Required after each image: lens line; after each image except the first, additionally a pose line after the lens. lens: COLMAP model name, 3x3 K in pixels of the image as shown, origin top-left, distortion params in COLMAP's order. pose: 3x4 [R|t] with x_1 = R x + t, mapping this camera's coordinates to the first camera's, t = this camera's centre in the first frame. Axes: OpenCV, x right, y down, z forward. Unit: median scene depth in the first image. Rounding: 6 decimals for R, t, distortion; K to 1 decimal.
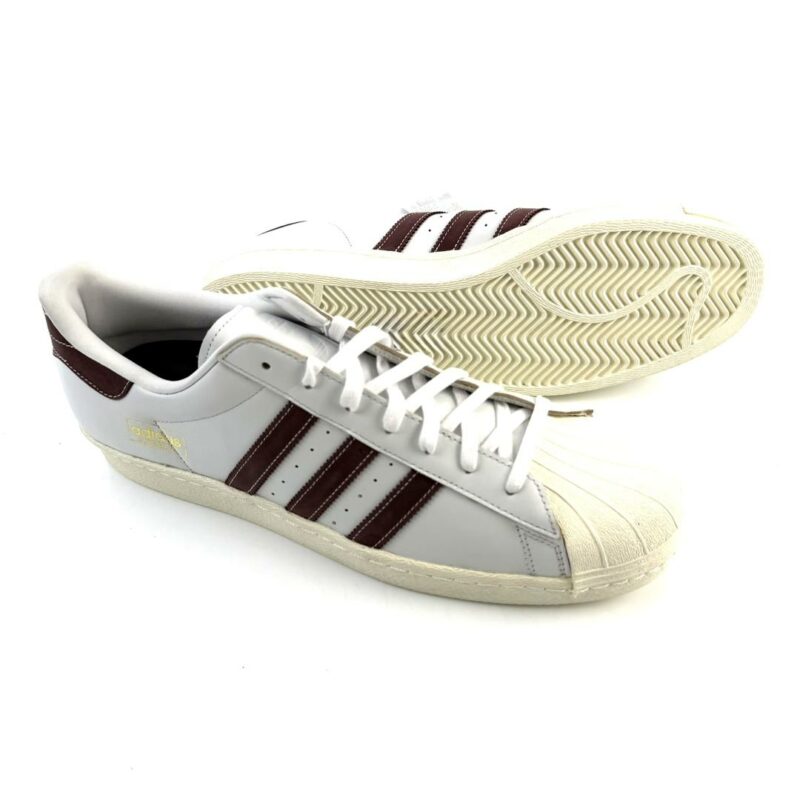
lens RADIAL K [[781.1, 0, 400.0], [0, 781.1, 400.0], [0, 0, 1]] dist [0.094526, -0.006150]
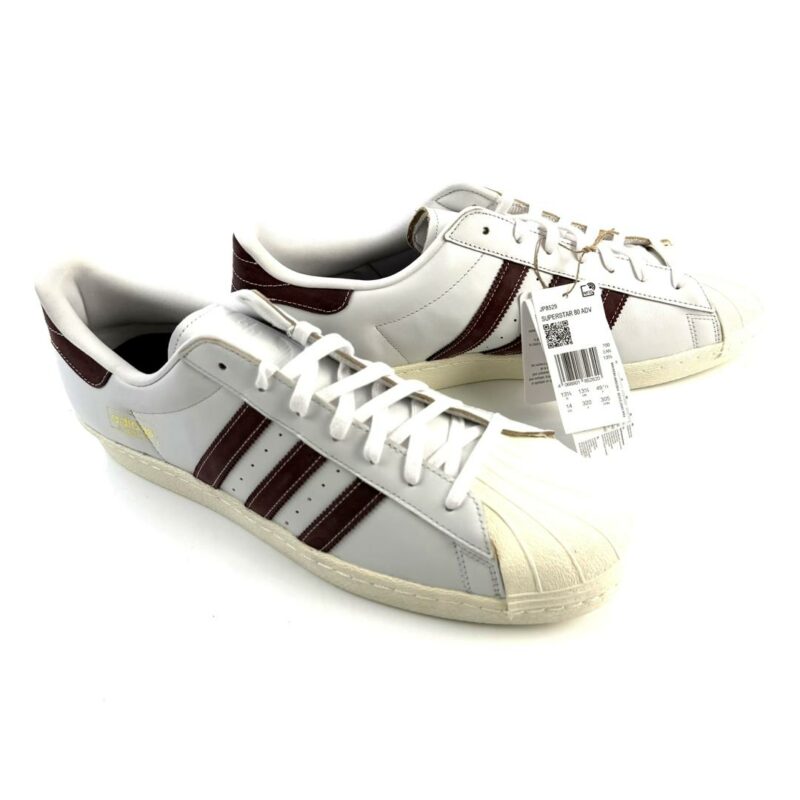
lens RADIAL K [[781.1, 0, 400.0], [0, 781.1, 400.0], [0, 0, 1]] dist [0.094526, -0.006150]
pose [[0.991427, 0.069547, -0.110615, 0.173099], [-0.068596, 0.997568, 0.012386, -0.027589], [0.111208, -0.004692, 0.993786, -0.000748]]
